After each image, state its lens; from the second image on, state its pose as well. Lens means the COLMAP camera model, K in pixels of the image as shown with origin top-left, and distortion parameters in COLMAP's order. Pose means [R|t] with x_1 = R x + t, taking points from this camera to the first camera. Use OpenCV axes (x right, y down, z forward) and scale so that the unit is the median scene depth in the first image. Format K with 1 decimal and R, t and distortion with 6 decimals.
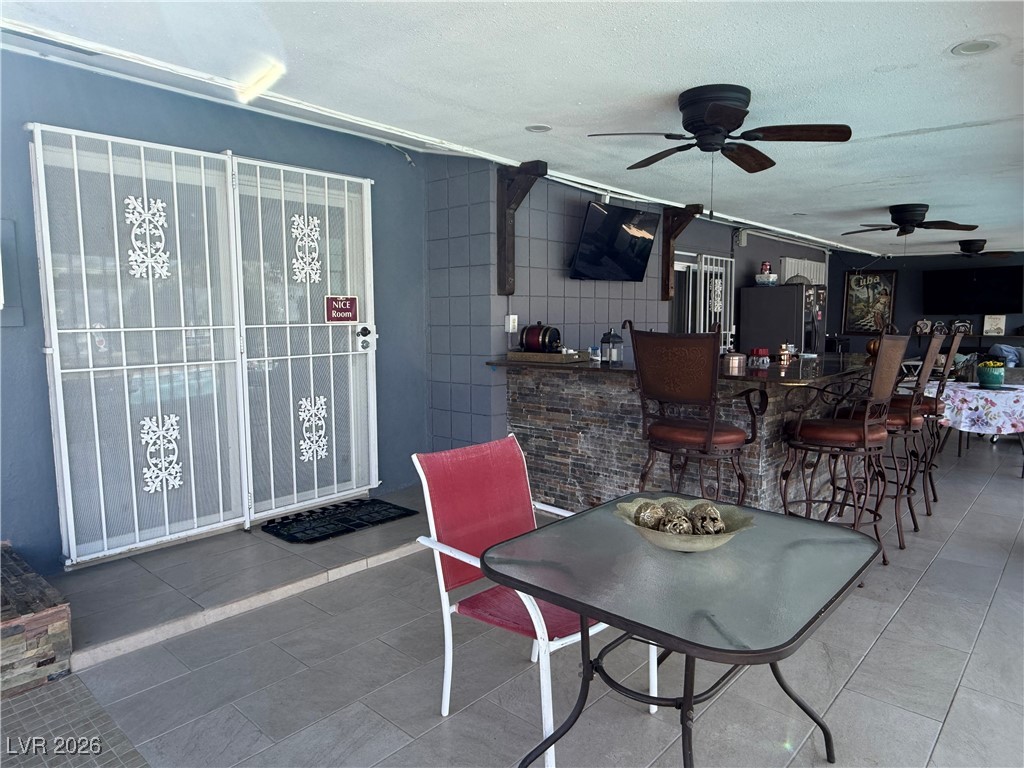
lens RADIAL K [[657.1, 0, 509.6], [0, 657.1, 389.9], [0, 0, 1]] dist [-0.011001, 0.002001]
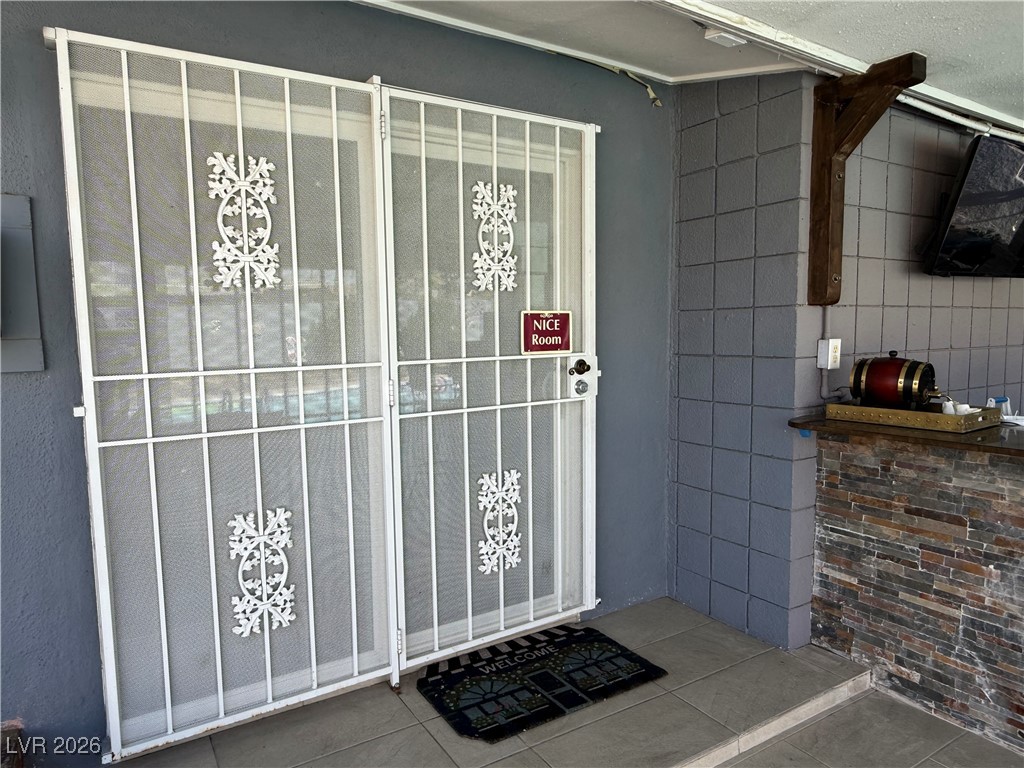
lens RADIAL K [[657.1, 0, 509.8], [0, 657.1, 385.8], [0, 0, 1]] dist [-0.011001, 0.002001]
pose [[0.962240, 0.013856, -0.271849, -0.121202], [-0.020380, 0.999568, -0.021186, -0.059014], [0.271438, 0.025926, 0.962107, 0.396256]]
